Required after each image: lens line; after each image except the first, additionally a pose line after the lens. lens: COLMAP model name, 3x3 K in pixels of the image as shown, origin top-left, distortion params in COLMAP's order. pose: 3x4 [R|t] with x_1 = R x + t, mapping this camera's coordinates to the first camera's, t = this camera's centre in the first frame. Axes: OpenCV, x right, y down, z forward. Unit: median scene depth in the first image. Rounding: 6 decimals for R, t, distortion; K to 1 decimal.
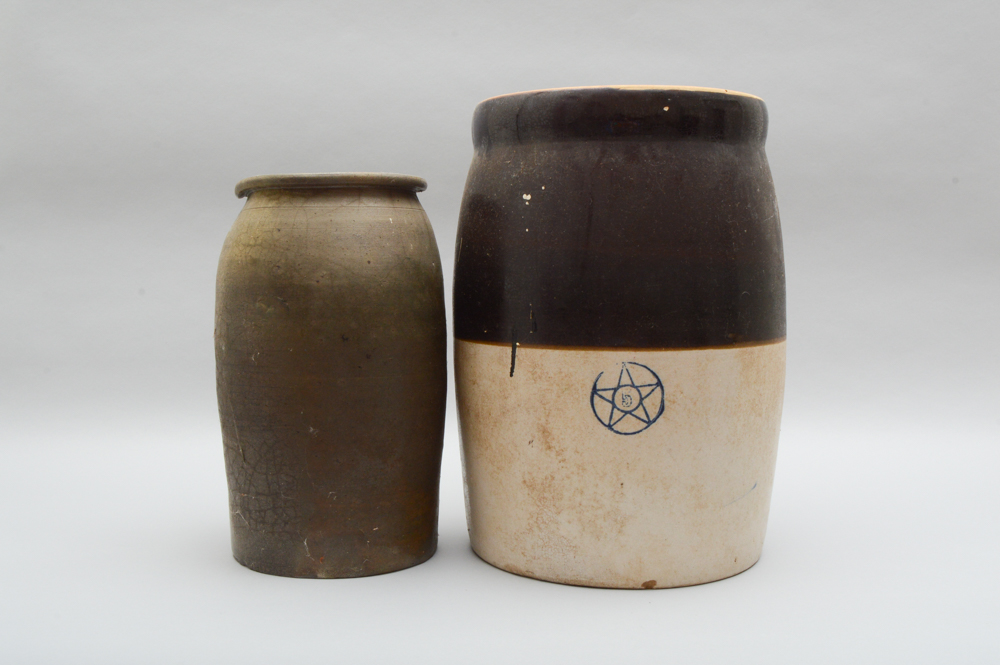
lens RADIAL K [[1076.3, 0, 498.6], [0, 1076.3, 333.1], [0, 0, 1]] dist [-0.141199, 0.000000]
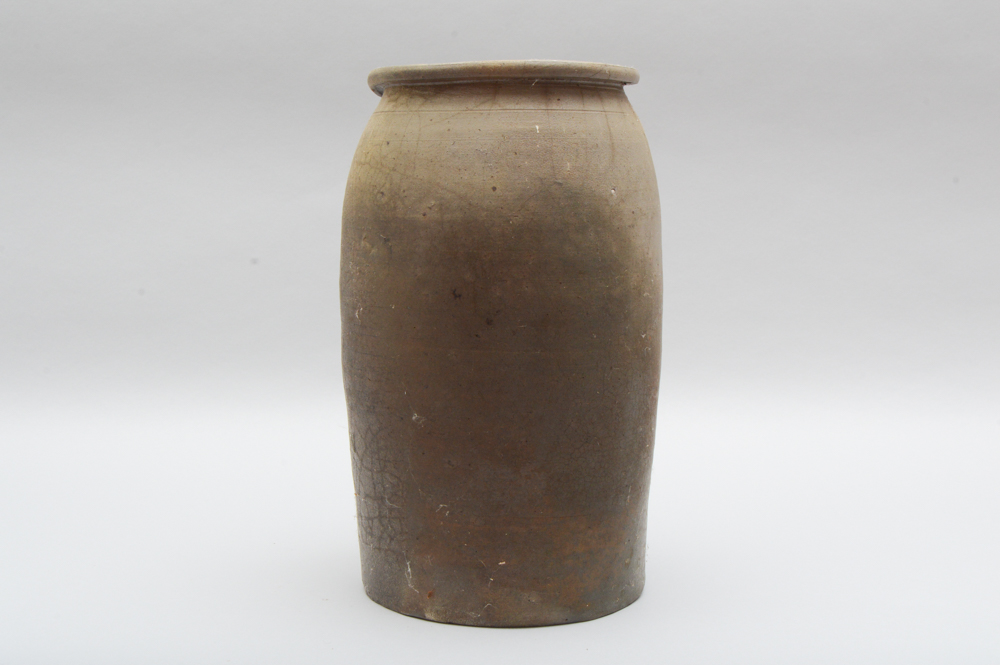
lens RADIAL K [[1460.4, 0, 499.7], [0, 1460.4, 330.0], [0, 0, 1]] dist [-0.090450, 0.000000]
pose [[0.861478, 0.062725, -0.503905, 0.370453], [-0.037674, 0.997502, 0.059760, -0.030630], [0.506395, -0.032498, 0.861689, 0.169115]]
